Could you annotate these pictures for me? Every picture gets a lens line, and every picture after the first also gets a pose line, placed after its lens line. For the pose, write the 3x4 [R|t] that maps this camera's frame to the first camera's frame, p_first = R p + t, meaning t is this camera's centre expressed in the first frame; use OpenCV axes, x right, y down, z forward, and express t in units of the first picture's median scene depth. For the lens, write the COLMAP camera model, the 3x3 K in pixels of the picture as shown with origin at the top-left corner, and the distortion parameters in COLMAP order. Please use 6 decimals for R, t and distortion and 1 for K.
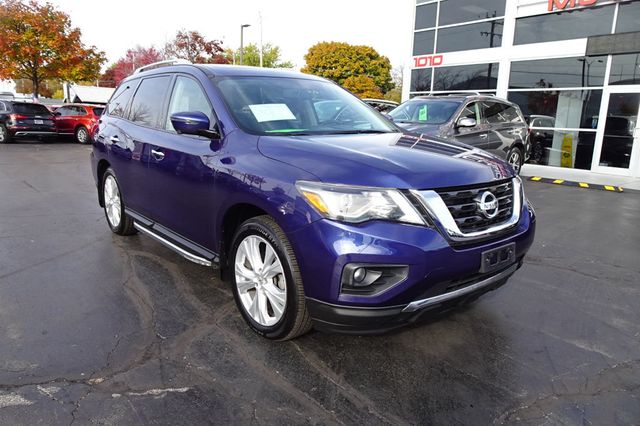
lens RADIAL K [[462.3, 0, 320.2], [0, 462.3, 212.8], [0, 0, 1]] dist [-0.011822, -0.000280]
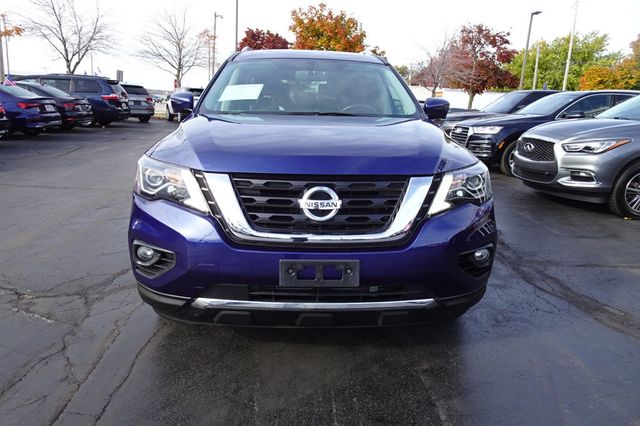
lens RADIAL K [[462.3, 0, 319.9], [0, 462.3, 212.7], [0, 0, 1]] dist [-0.011822, -0.000280]
pose [[0.800769, 0.137620, -0.582949, 0.101143], [-0.135342, 0.989649, 0.047719, -0.004929], [0.583482, 0.040685, 0.811107, 0.046799]]
